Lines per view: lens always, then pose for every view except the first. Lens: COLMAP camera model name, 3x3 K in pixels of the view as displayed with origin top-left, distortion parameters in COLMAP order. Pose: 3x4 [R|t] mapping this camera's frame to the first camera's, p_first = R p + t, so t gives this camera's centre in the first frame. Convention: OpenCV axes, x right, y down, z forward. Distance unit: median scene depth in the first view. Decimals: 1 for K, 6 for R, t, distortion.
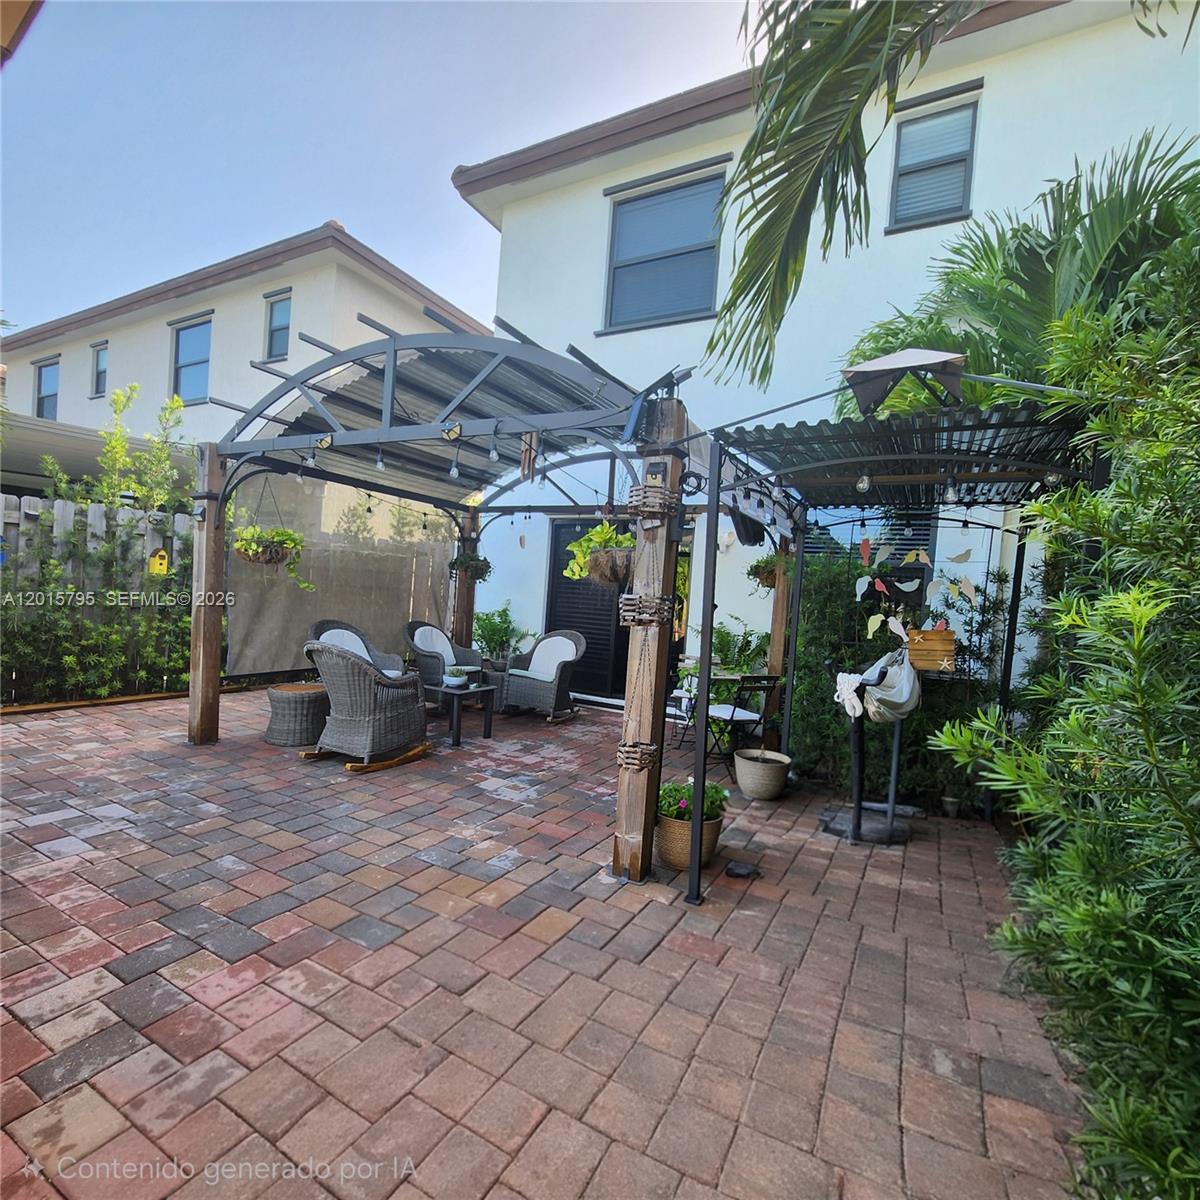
lens RADIAL K [[638.8, 0, 579.7], [0, 638.8, 616.3], [0, 0, 1]] dist [-0.000896, -0.000400]
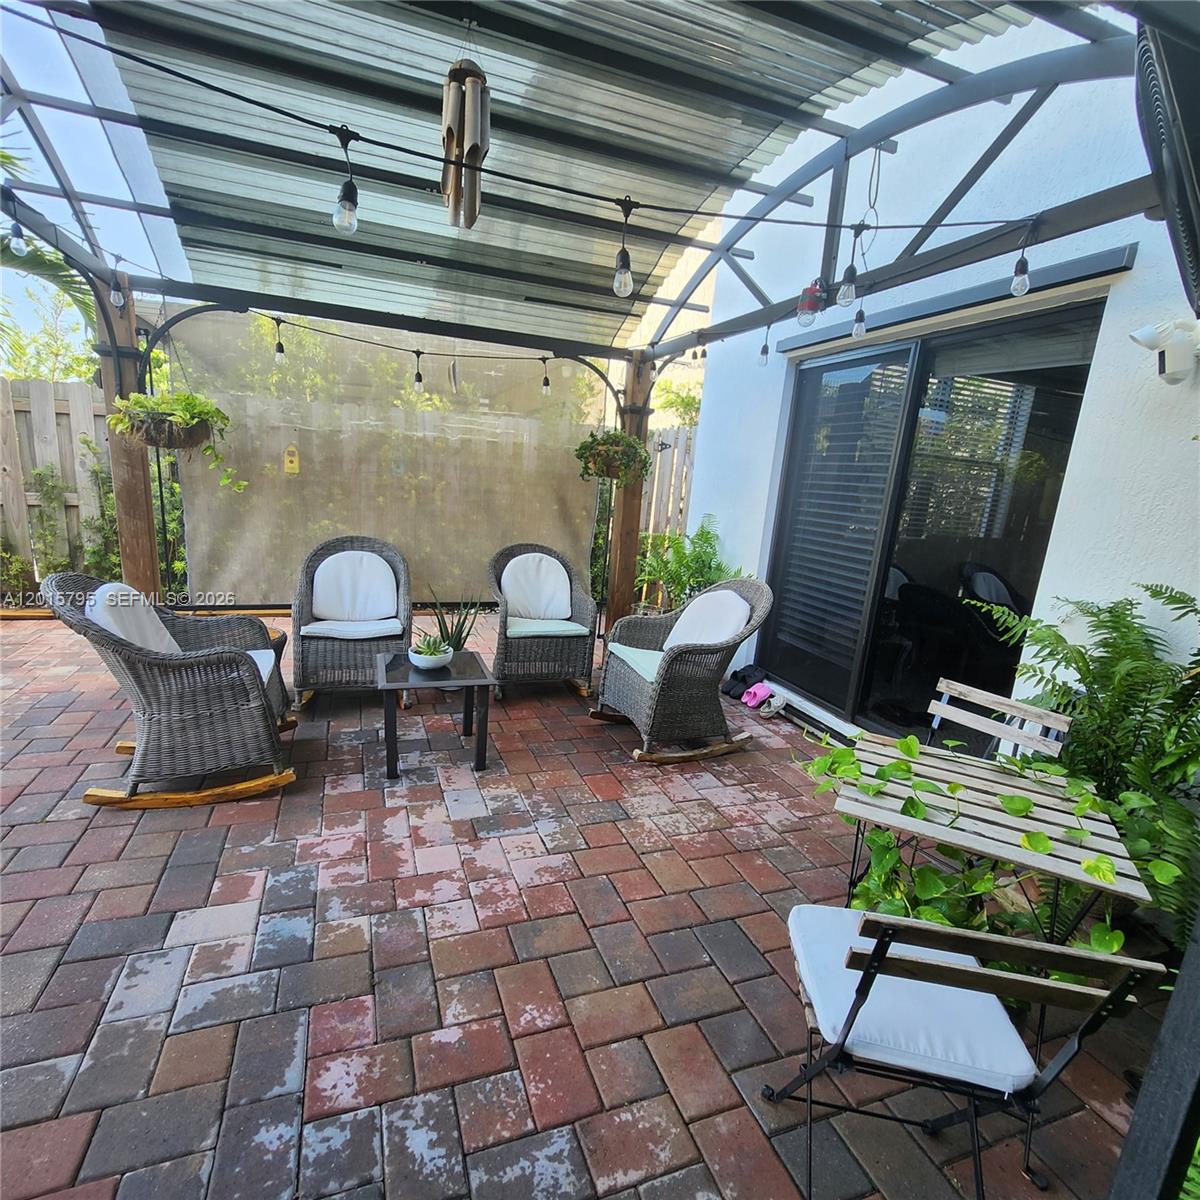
lens RADIAL K [[638.8, 0, 582.2], [0, 638.8, 614.5], [0, 0, 1]] dist [-0.000896, -0.000400]
pose [[0.764332, 0.124127, -0.632763, 0.299012], [-0.041545, 0.988738, 0.143774, -0.025413], [0.643483, -0.083602, 0.760881, 0.789245]]
